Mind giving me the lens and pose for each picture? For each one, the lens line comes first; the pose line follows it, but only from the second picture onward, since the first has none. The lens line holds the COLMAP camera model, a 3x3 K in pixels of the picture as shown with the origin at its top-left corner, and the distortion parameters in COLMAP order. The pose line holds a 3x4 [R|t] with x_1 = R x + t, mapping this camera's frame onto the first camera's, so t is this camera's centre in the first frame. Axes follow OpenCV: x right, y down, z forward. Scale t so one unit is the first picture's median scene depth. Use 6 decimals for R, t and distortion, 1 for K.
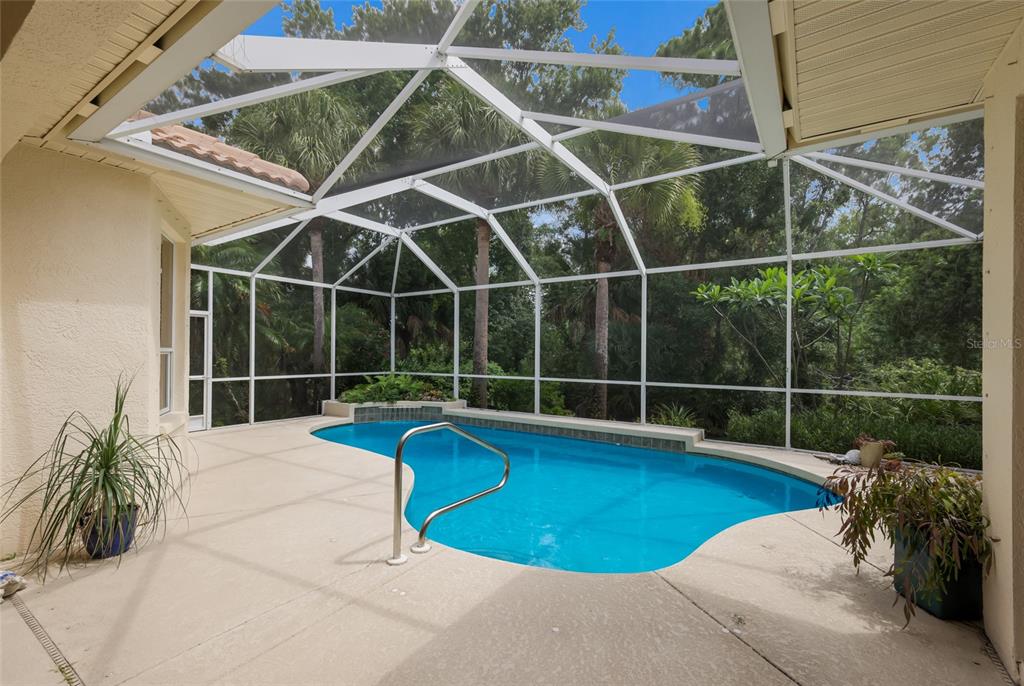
lens RADIAL K [[443.0, 0, 514.1], [0, 443.0, 352.0], [0, 0, 1]] dist [0.009818, -0.002193]
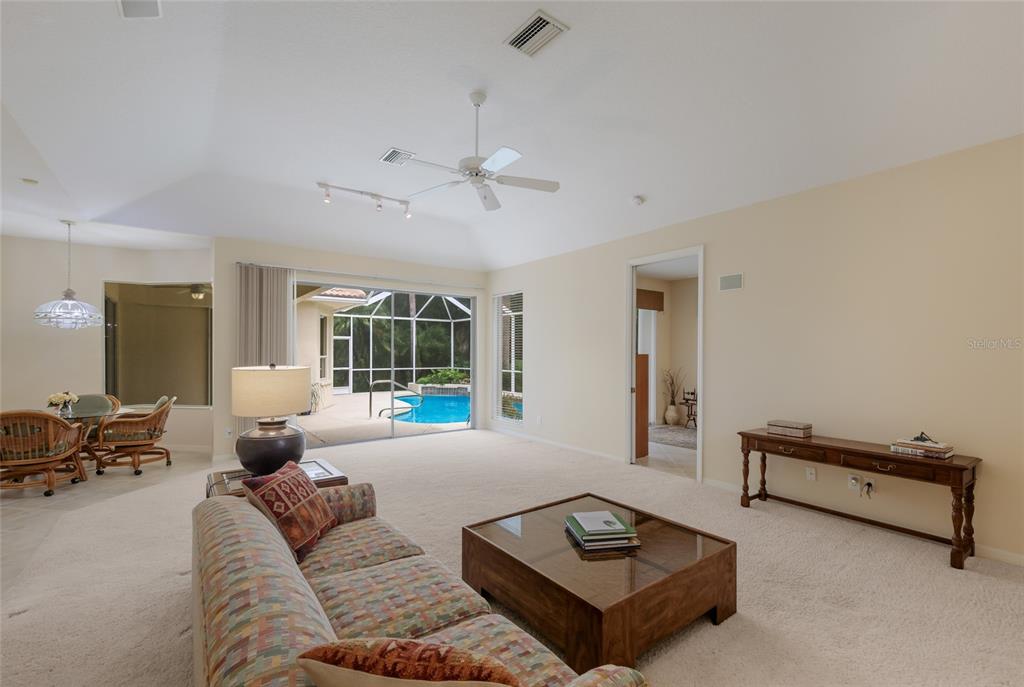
lens RADIAL K [[448.9, 0, 511.4], [0, 448.9, 351.4], [0, 0, 1]] dist [0.008277, 0.000169]
pose [[0.941031, -0.008383, -0.338216, 0.589136], [0.008729, 0.999962, -0.000499, -0.012983], [0.338208, -0.002483, 0.941068, -0.579549]]
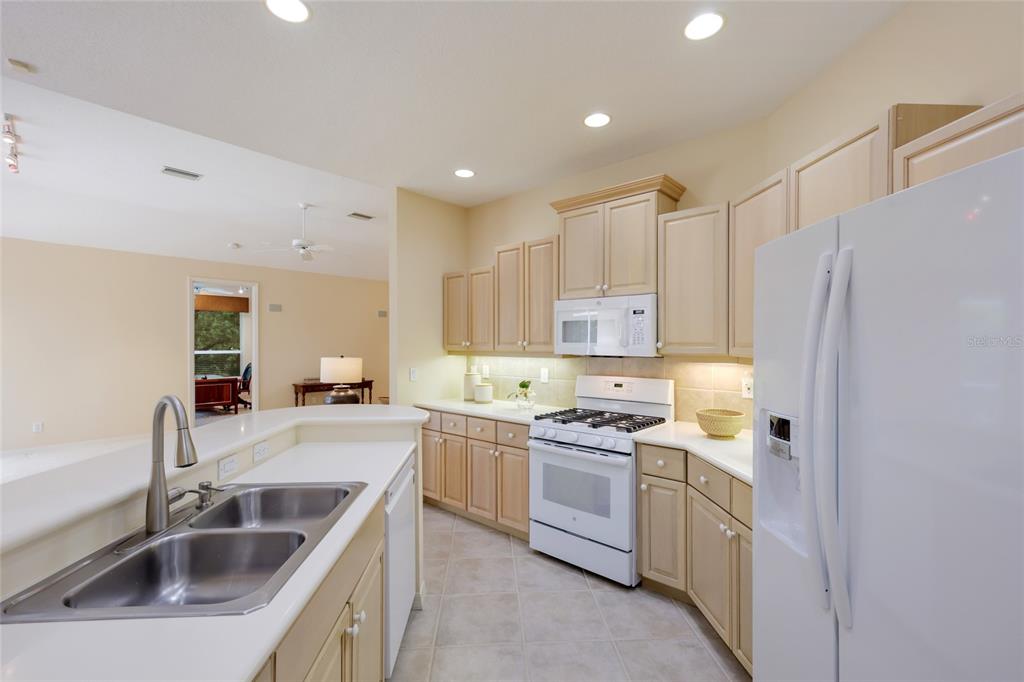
lens RADIAL K [[443.0, 0, 512.3], [0, 443.0, 345.1], [0, 0, 1]] dist [0.009818, -0.002193]
pose [[0.147128, -0.015182, 0.989001, -0.132684], [-0.000291, 0.999881, 0.015392, -0.025039], [-0.989117, -0.002552, 0.147107, -0.635298]]
